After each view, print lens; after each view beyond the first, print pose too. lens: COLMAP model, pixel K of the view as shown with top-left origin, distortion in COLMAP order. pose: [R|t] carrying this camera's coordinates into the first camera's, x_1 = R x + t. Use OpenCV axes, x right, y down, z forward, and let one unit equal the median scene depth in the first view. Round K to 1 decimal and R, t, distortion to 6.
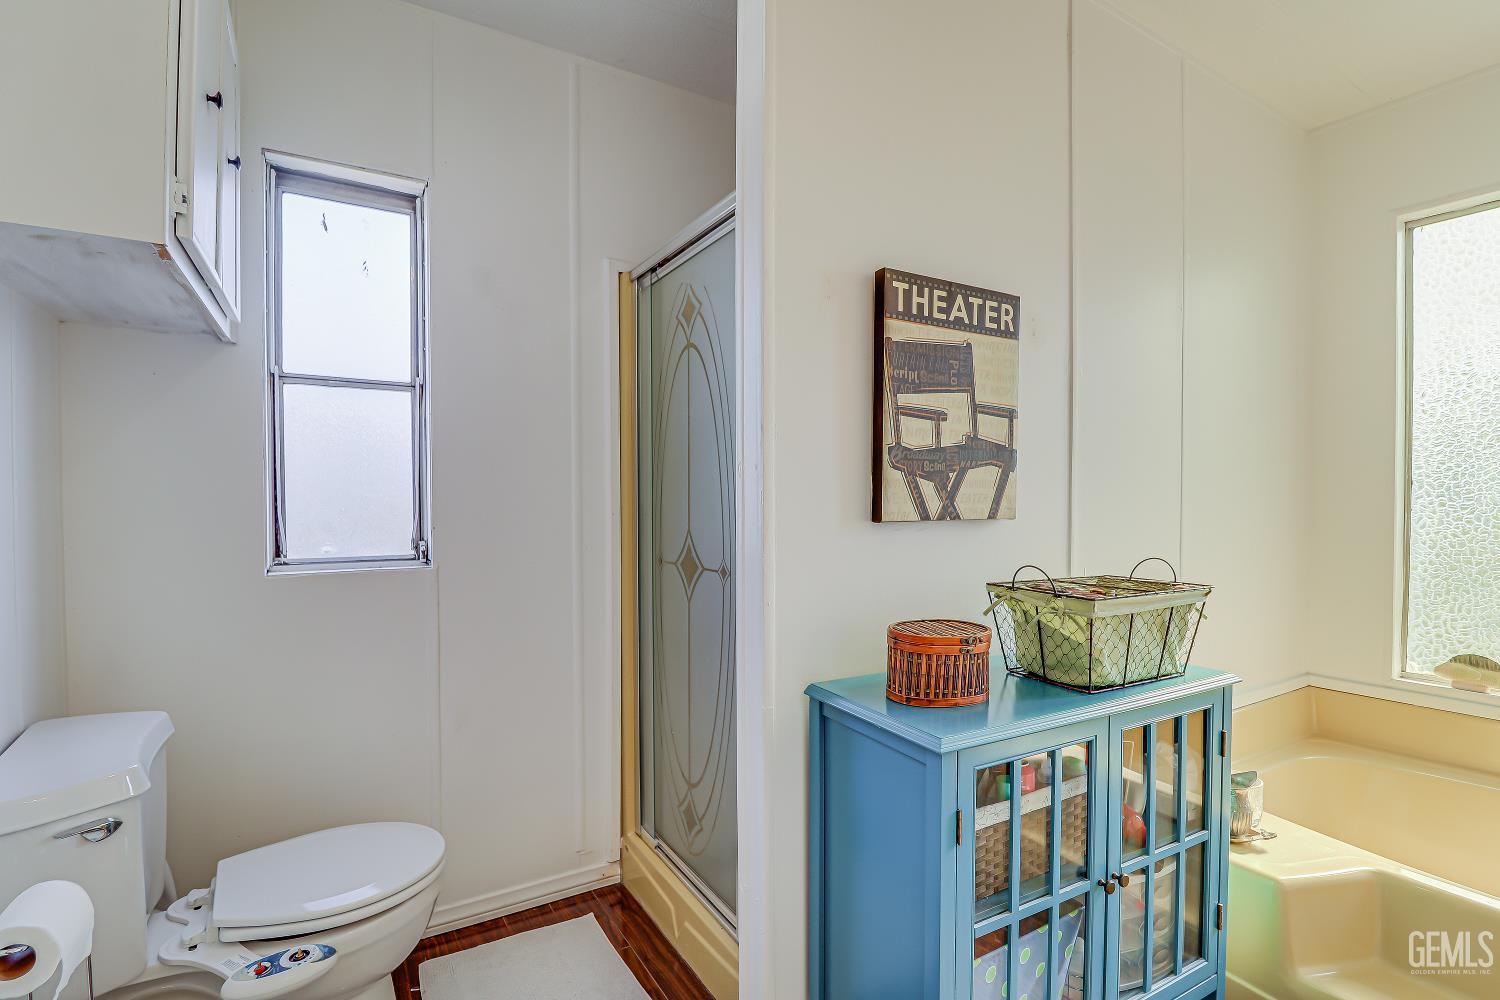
lens RADIAL K [[697.9, 0, 753.5], [0, 697.9, 509.7], [0, 0, 1]] dist [0.000453, -0.006804]
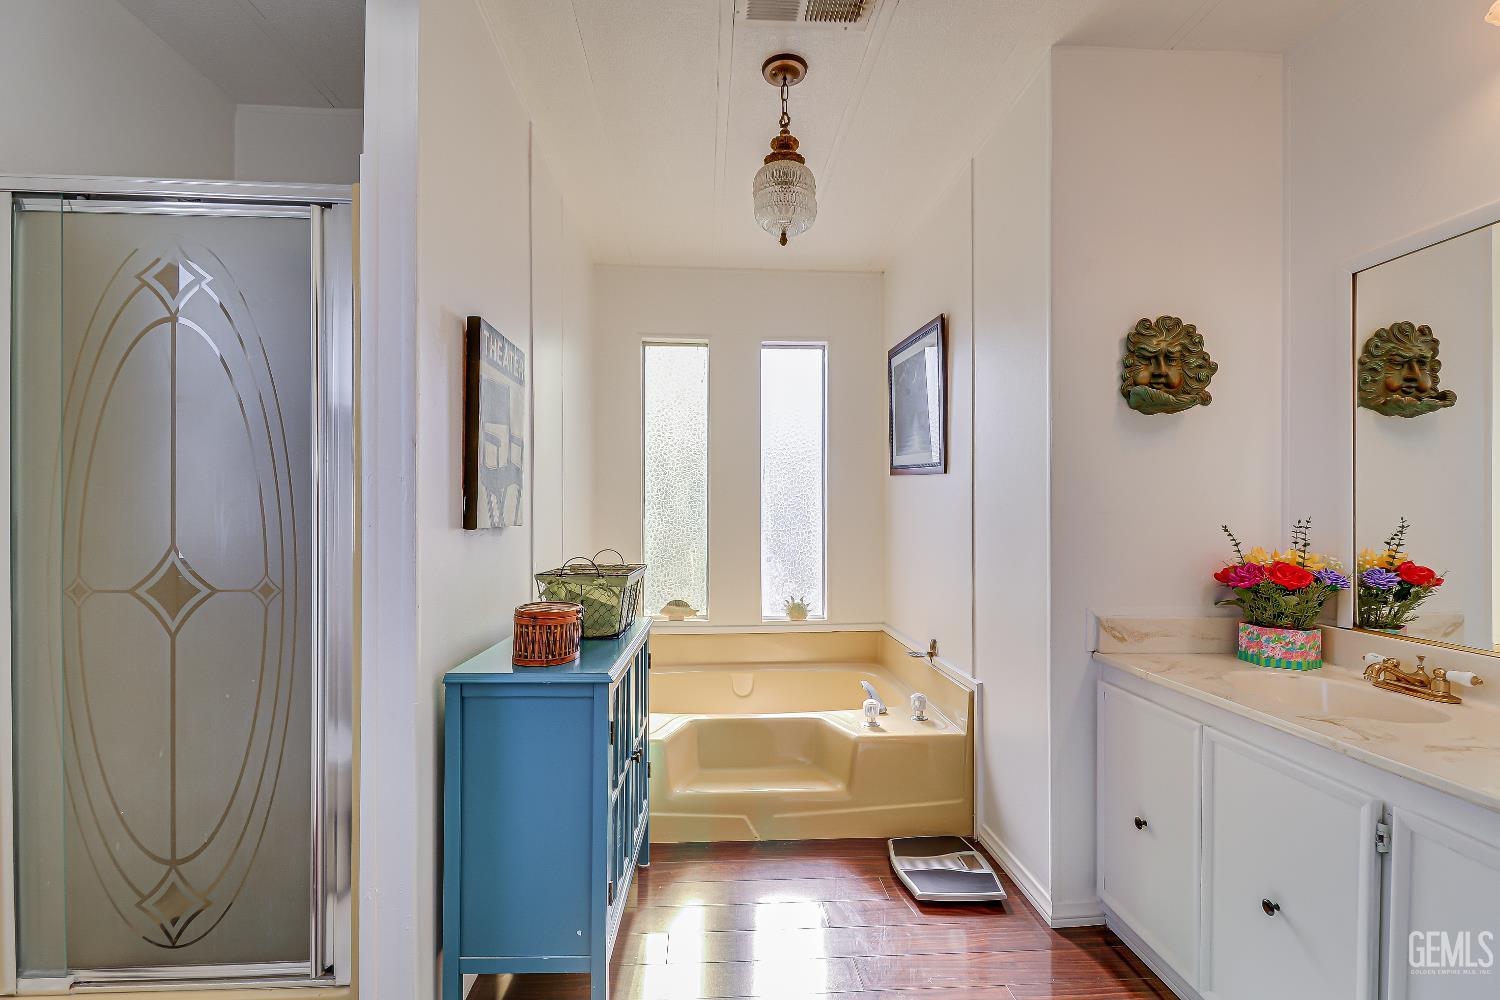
lens RADIAL K [[697.9, 0, 746.0], [0, 697.9, 508.5], [0, 0, 1]] dist [0.000453, -0.006804]
pose [[0.460325, 0.004608, 0.887738, -0.652519], [0.011944, 0.999864, -0.011383, 0.002787], [-0.887670, 0.015843, 0.460208, 0.050777]]
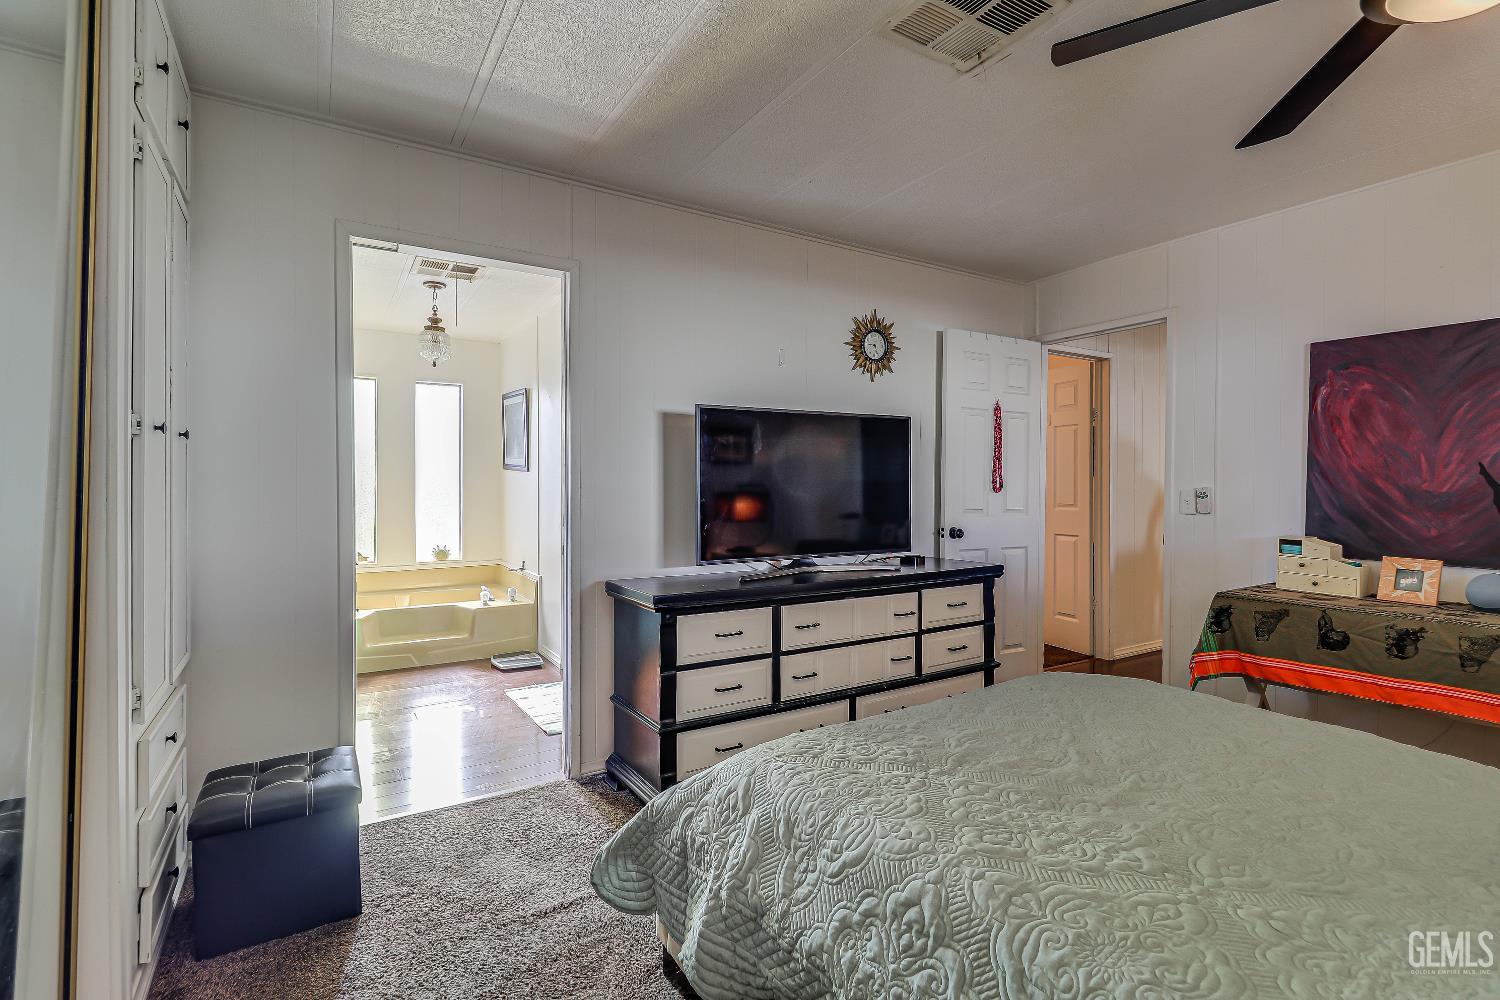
lens RADIAL K [[697.9, 0, 762.6], [0, 697.9, 495.2], [0, 0, 1]] dist [0.000453, -0.006804]
pose [[-0.023705, -0.003077, 0.999714, -3.927564], [0.010782, 0.999936, 0.003333, 0.032333], [-0.999661, 0.010858, -0.023671, -1.374023]]
